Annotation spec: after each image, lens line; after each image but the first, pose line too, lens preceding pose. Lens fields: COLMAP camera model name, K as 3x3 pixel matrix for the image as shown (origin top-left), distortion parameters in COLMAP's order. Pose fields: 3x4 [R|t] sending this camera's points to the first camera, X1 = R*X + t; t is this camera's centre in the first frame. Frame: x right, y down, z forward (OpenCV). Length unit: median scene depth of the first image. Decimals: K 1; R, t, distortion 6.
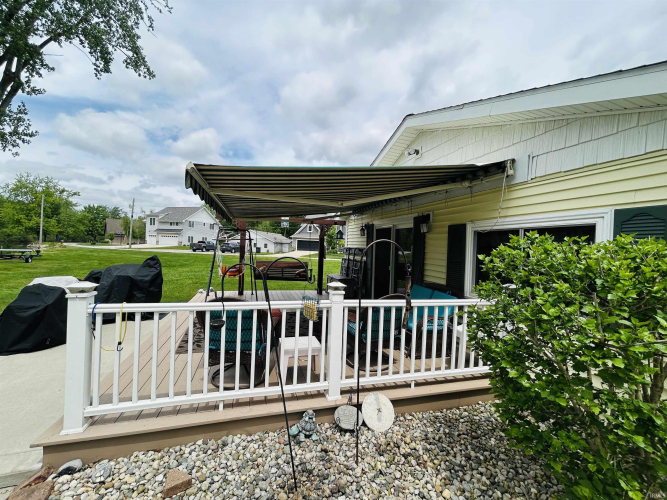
lens RADIAL K [[271.7, 0, 333.5], [0, 271.7, 250.0], [0, 0, 1]] dist [0.000131, 0.000415]
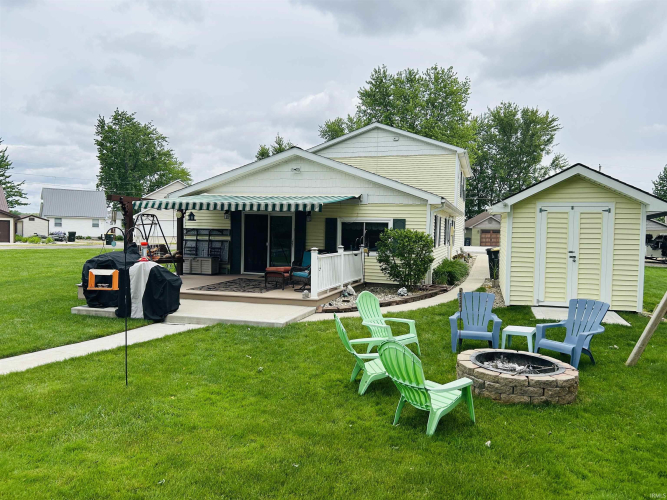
lens RADIAL K [[509.9, 0, 333.5], [0, 509.9, 250.0], [0, 0, 1]] dist [0.089931, -0.001093]
pose [[0.569782, -0.069953, 0.818813, -2.637311], [0.011213, 0.996940, 0.077368, -0.150413], [-0.821720, -0.034901, 0.568822, -1.150351]]
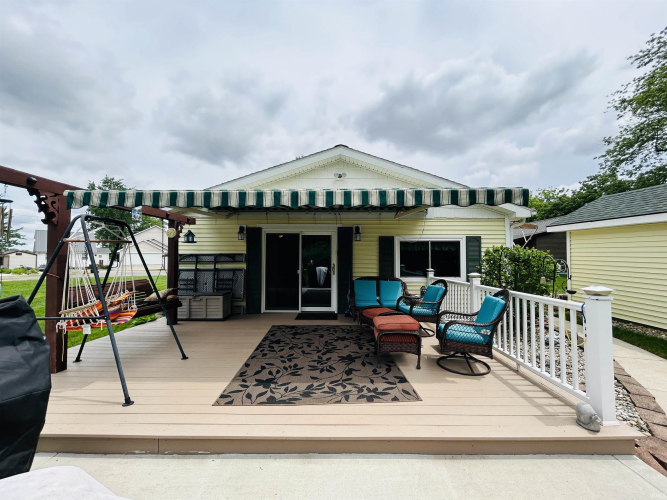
lens RADIAL K [[271.7, 0, 333.5], [0, 271.7, 250.0], [0, 0, 1]] dist [0.000131, 0.000415]
pose [[0.306436, -0.022781, 0.951619, -1.158424], [0.022117, 0.999614, 0.016808, -0.048947], [-0.951634, 0.015896, 0.306821, 0.829420]]
